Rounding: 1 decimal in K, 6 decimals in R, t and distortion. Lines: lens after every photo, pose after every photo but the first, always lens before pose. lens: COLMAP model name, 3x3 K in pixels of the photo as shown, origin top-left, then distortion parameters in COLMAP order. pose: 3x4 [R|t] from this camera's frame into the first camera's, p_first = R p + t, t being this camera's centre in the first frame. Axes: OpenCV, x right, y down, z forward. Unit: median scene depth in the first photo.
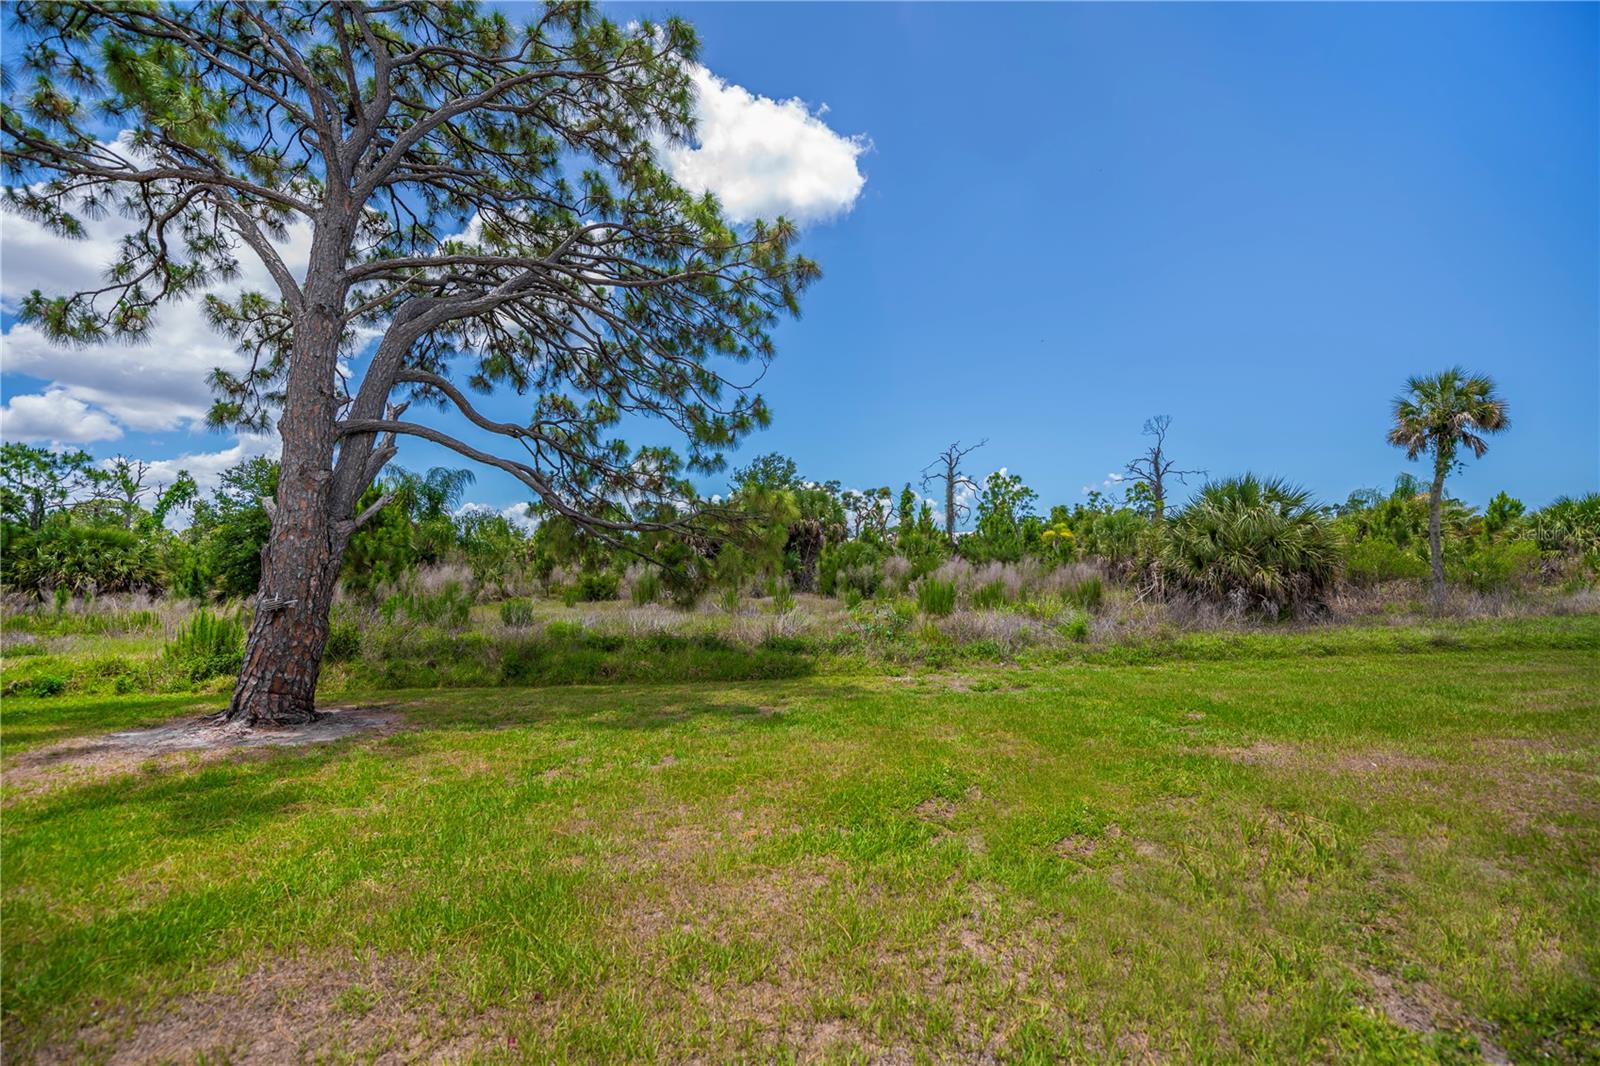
lens RADIAL K [[646.8, 0, 808.4], [0, 646.8, 522.0], [0, 0, 1]] dist [-0.019306, 0.000128]
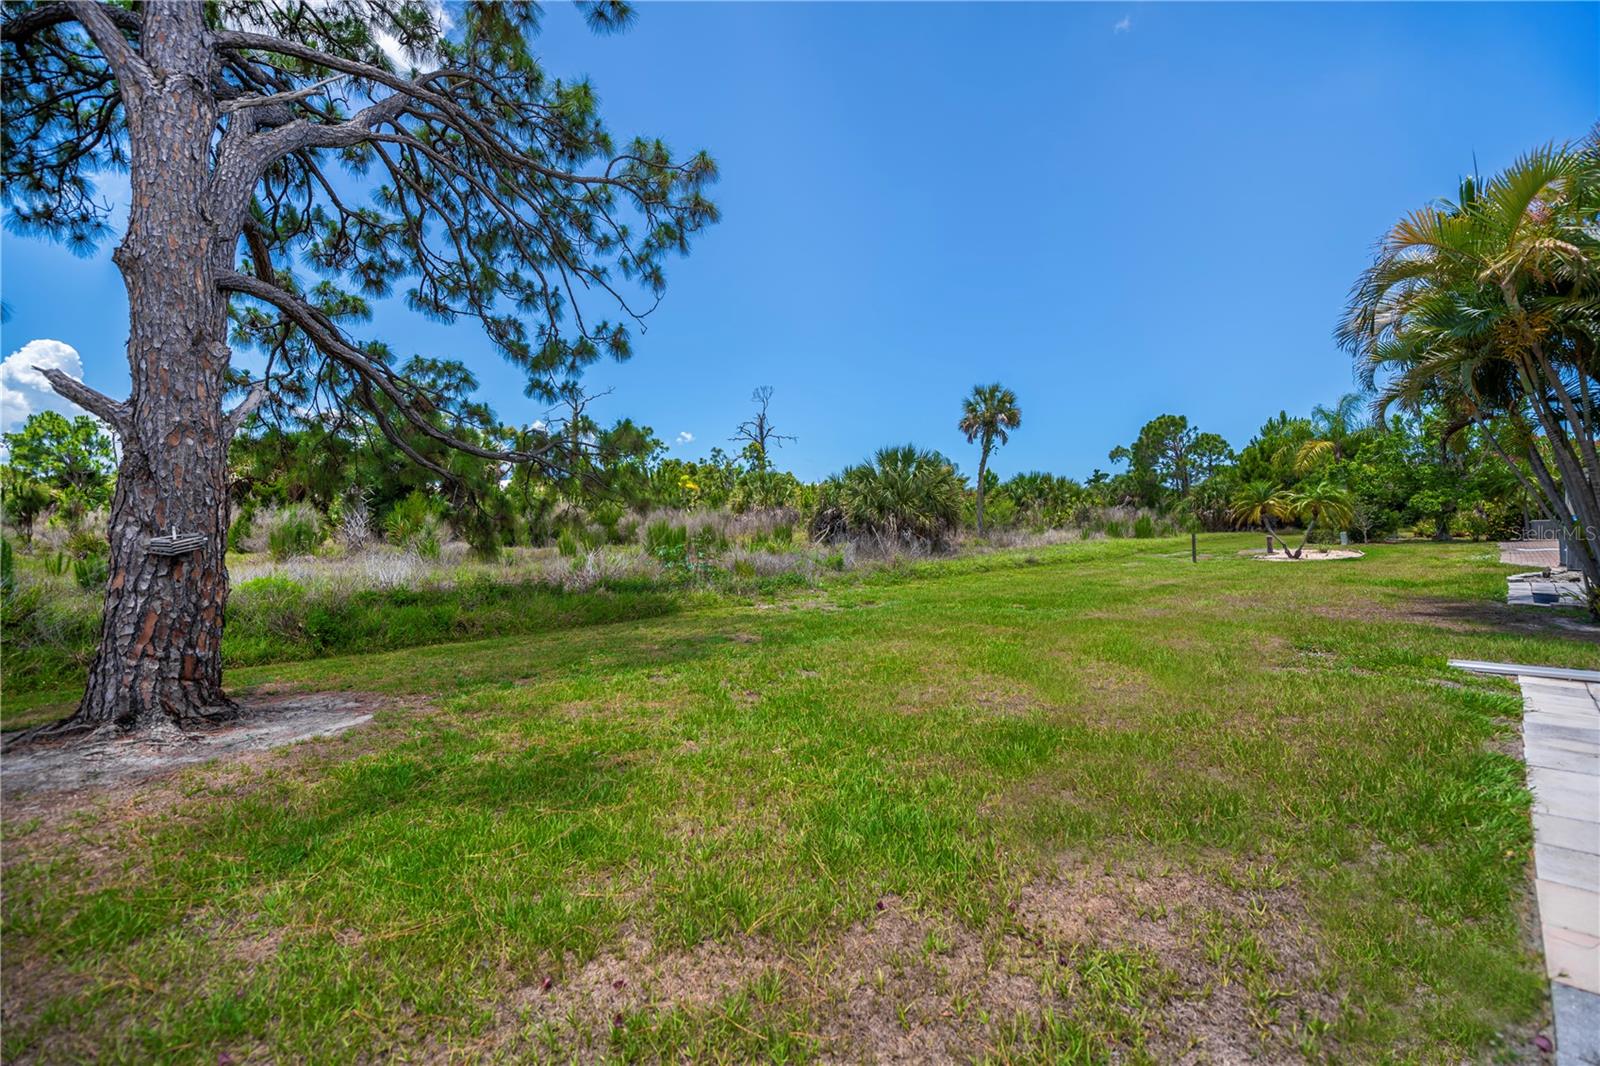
lens RADIAL K [[646.8, 0, 808.4], [0, 646.8, 522.0], [0, 0, 1]] dist [-0.019306, 0.000128]
pose [[0.794957, 0.001206, 0.606664, -0.349422], [-0.047121, 0.997100, 0.059764, 0.018631], [-0.604833, -0.076096, 0.792709, 0.053631]]
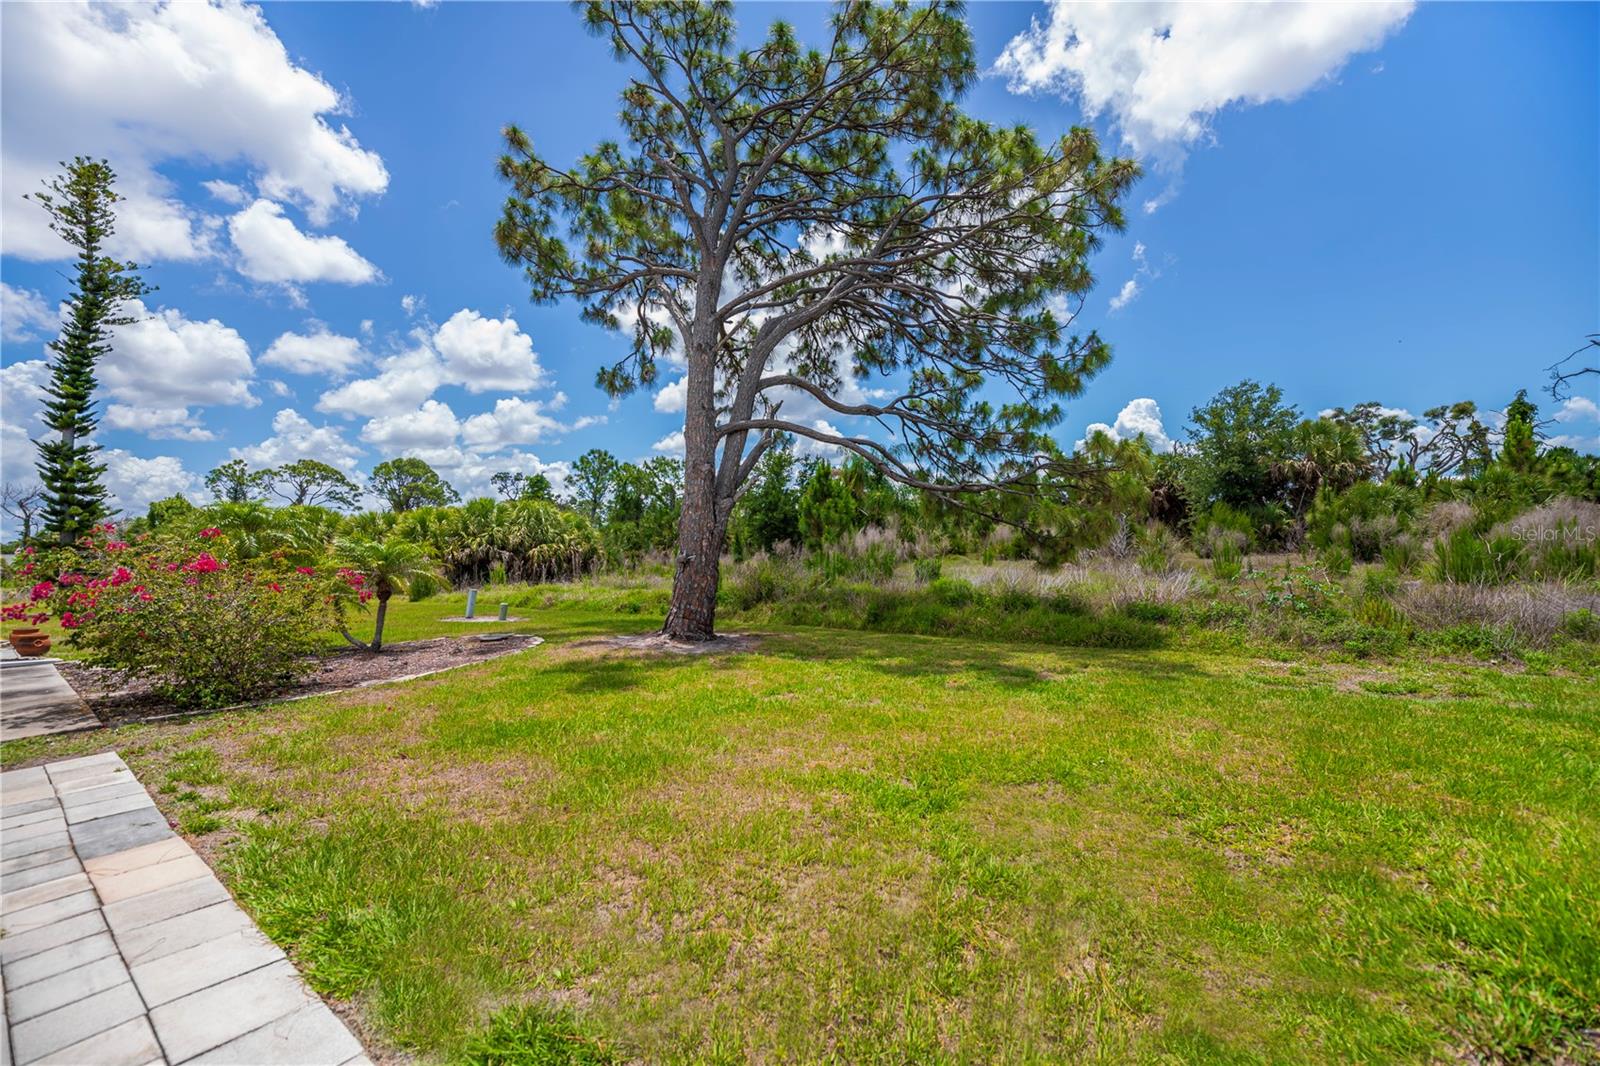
lens RADIAL K [[644.4, 0, 799.9], [0, 644.4, 522.8], [0, 0, 1]] dist [-0.013809, -0.000802]
pose [[0.737282, -0.024085, -0.675156, 0.174090], [0.067499, 0.996990, 0.038144, 0.004434], [0.672205, -0.073695, 0.736688, 0.046904]]
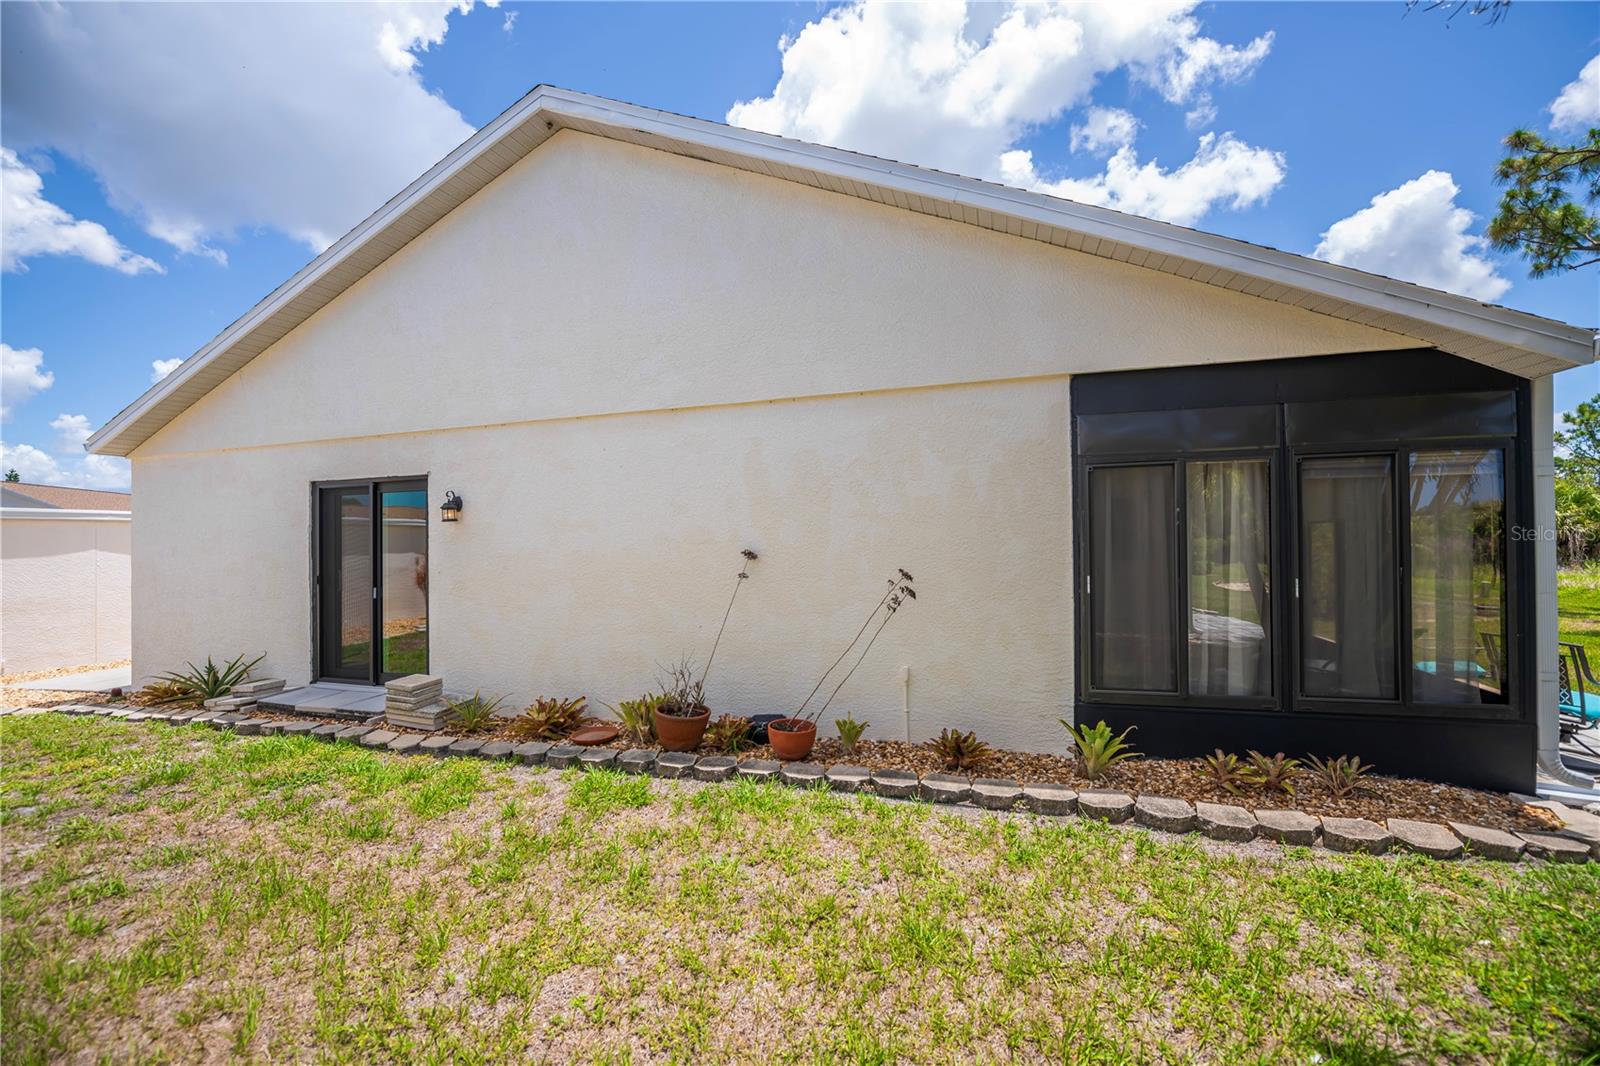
lens RADIAL K [[662.9, 0, 807.7], [0, 662.9, 533.1], [0, 0, 1]] dist [-0.018610, 0.000126]
pose [[-0.360014, 0.019617, -0.932740, 0.515857], [0.082328, 0.996547, -0.010818, -0.021219], [0.929307, -0.080686, -0.360386, -0.170847]]
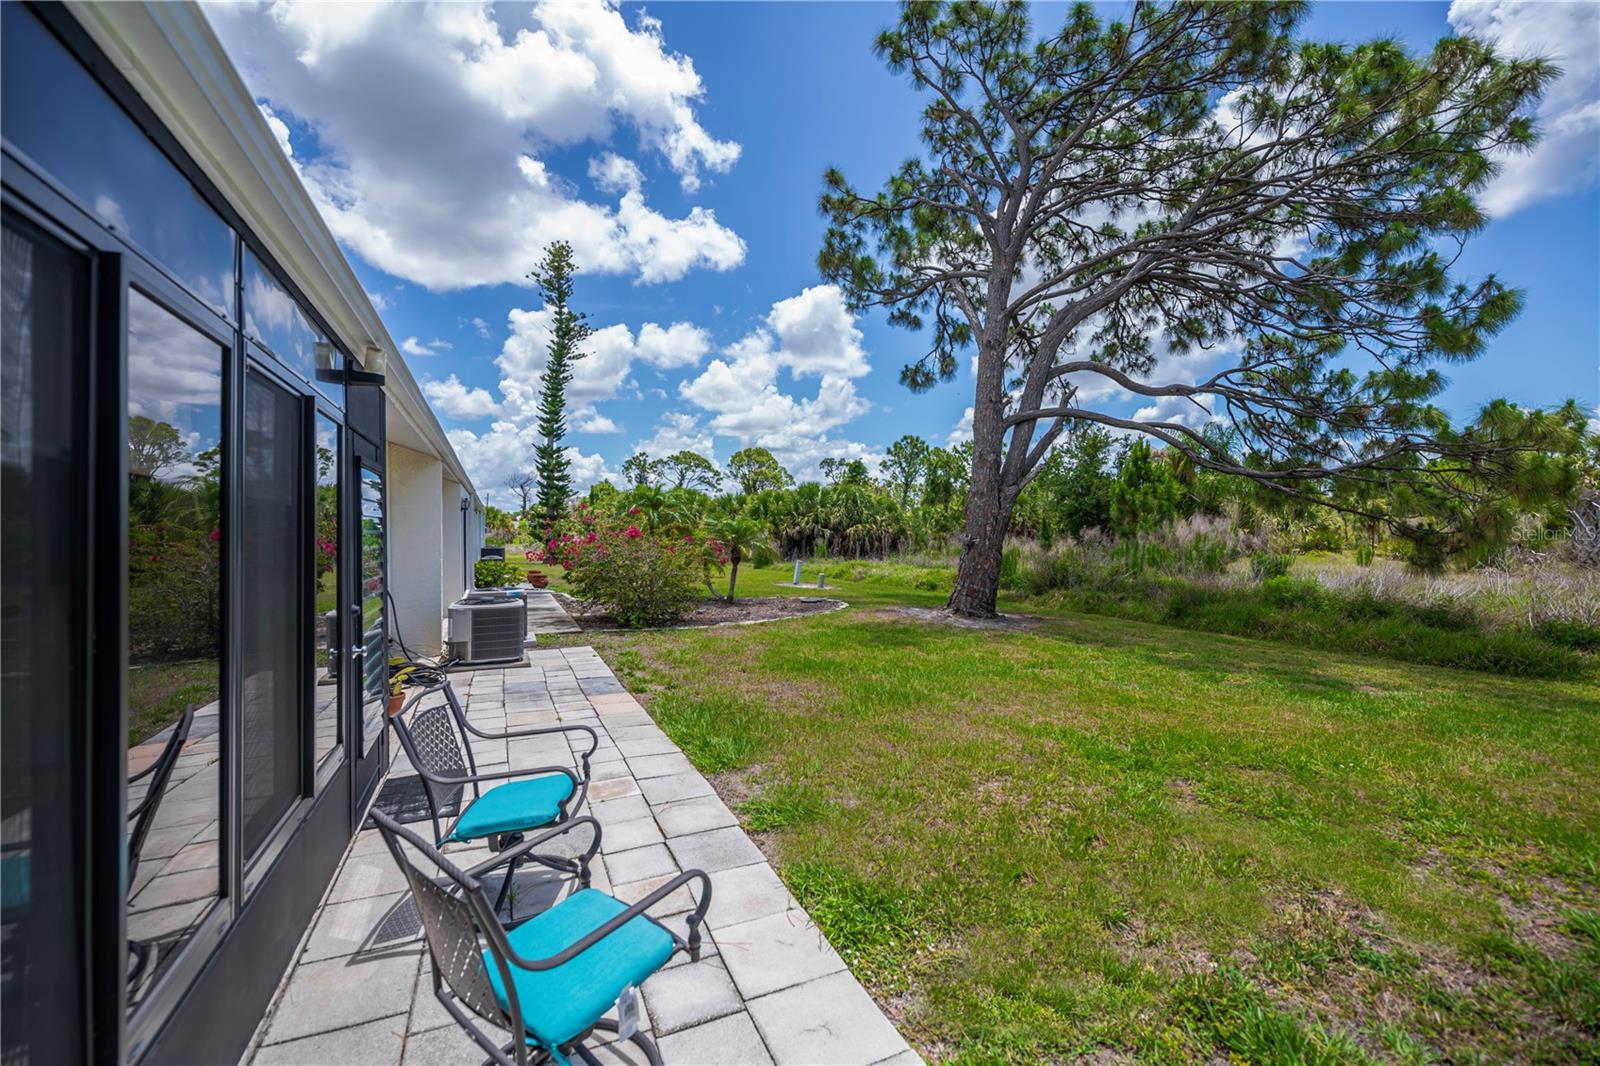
lens RADIAL K [[641.1, 0, 794.6], [0, 641.1, 528.4], [0, 0, 1]] dist [-0.019246, -0.000295]
pose [[0.335449, 0.017875, -0.941889, 0.253751], [0.063947, 0.997082, 0.041697, 0.001113], [0.939885, -0.074218, 0.333327, 0.028944]]
